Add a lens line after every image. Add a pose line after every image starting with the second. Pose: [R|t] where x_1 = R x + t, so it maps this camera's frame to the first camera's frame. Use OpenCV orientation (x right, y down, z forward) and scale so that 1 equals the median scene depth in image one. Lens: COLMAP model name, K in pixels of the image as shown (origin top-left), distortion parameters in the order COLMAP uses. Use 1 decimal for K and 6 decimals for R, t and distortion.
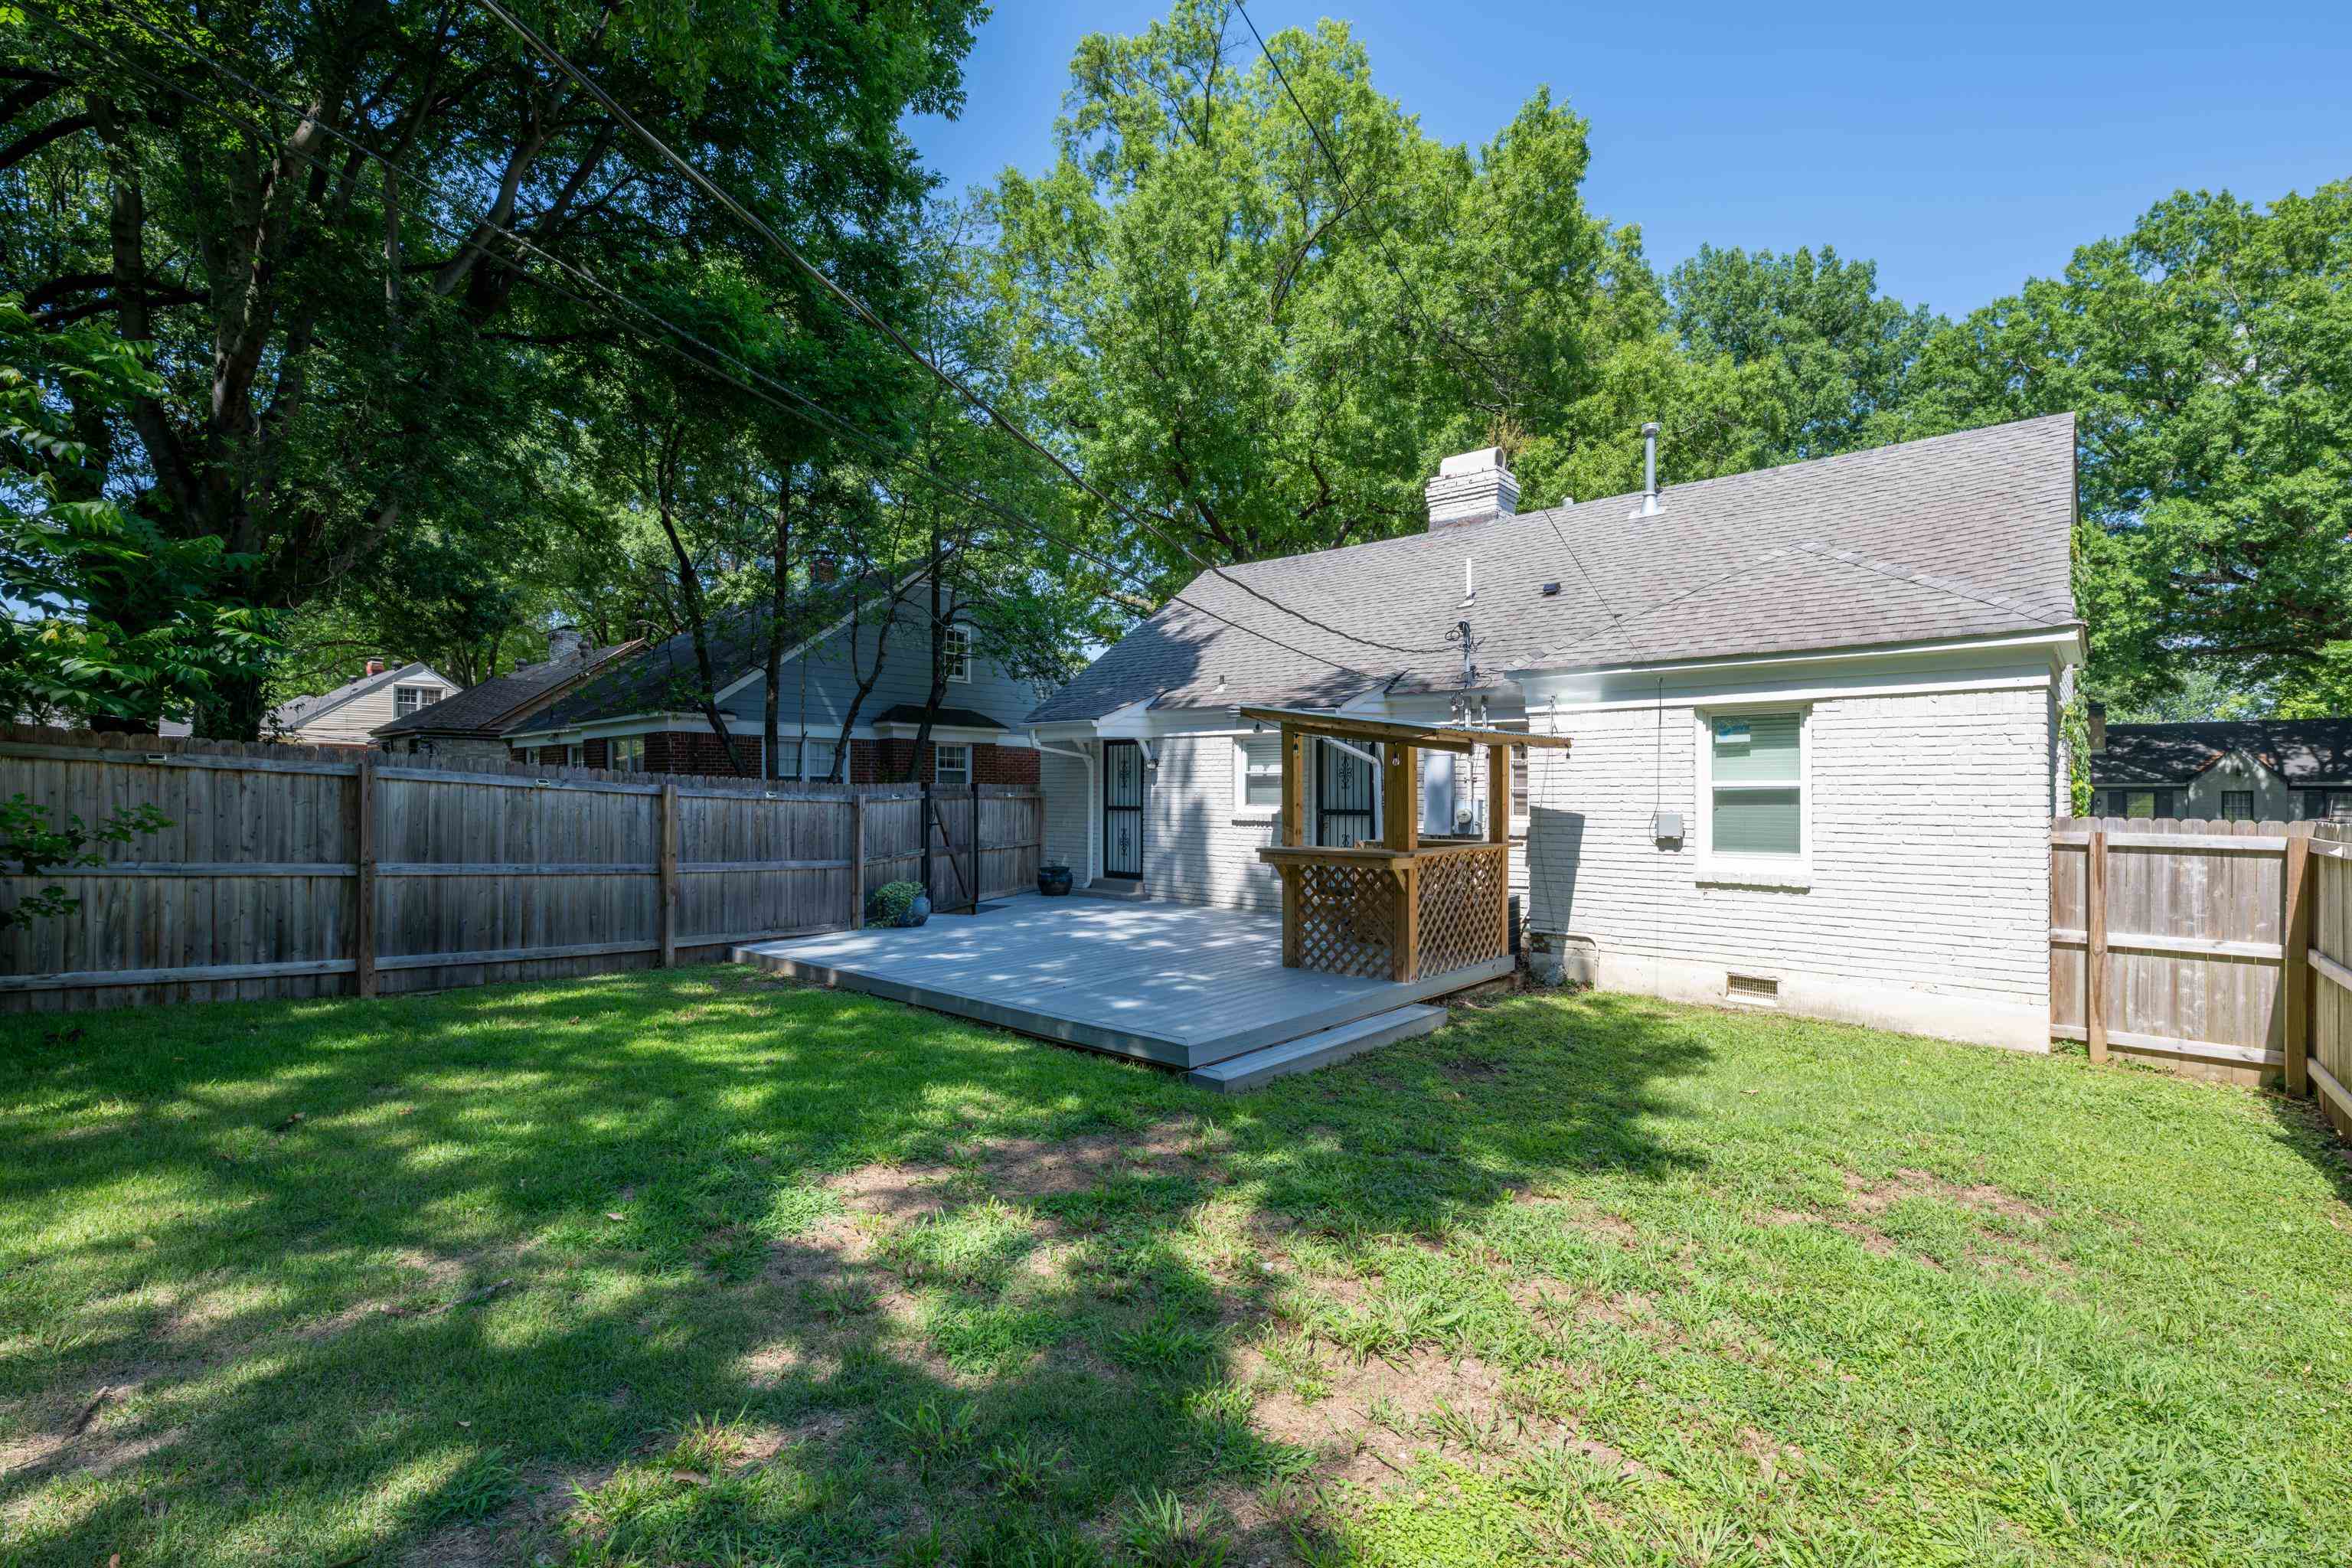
lens RADIAL K [[1086.2, 0, 1153.7], [0, 1086.2, 799.6], [0, 0, 1]] dist [-0.002208, 0.000380]
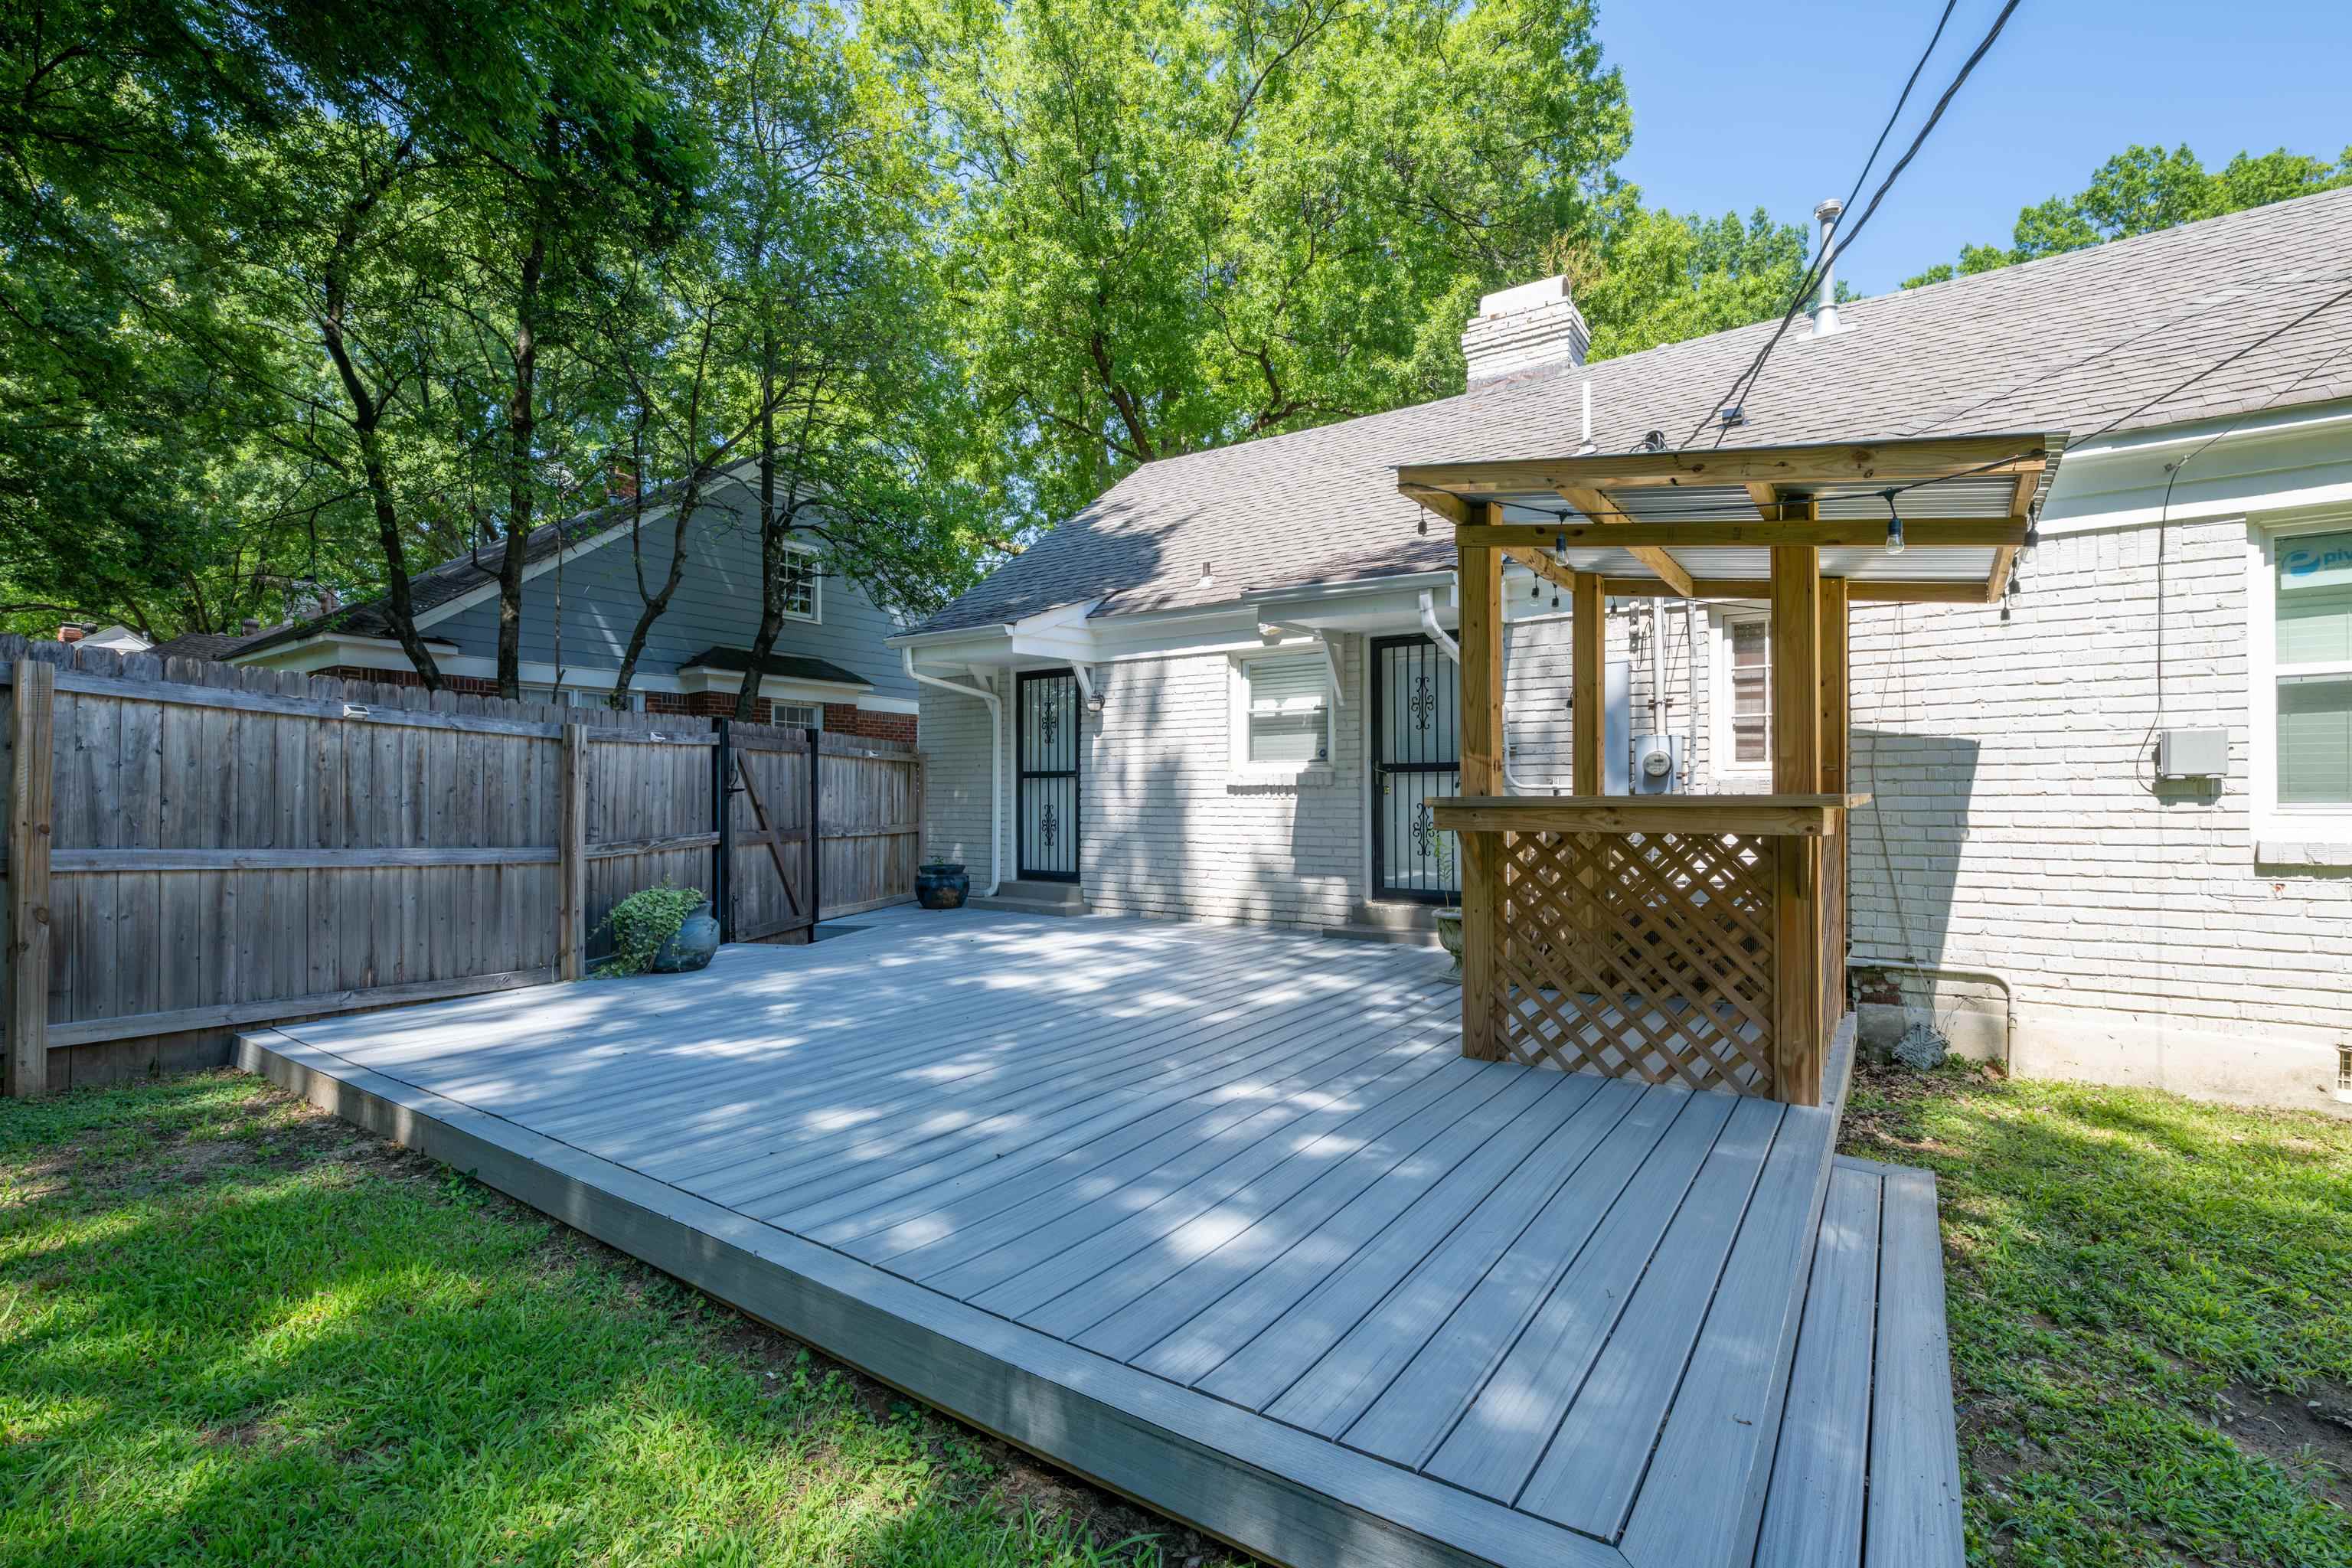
lens RADIAL K [[1086.2, 0, 1162.6], [0, 1086.2, 803.2], [0, 0, 1]] dist [-0.002208, 0.000380]
pose [[0.992452, -0.004657, 0.122545, -0.049772], [0.005103, 0.999981, -0.003325, 0.035221], [-0.122527, 0.003926, 0.992457, 0.422653]]
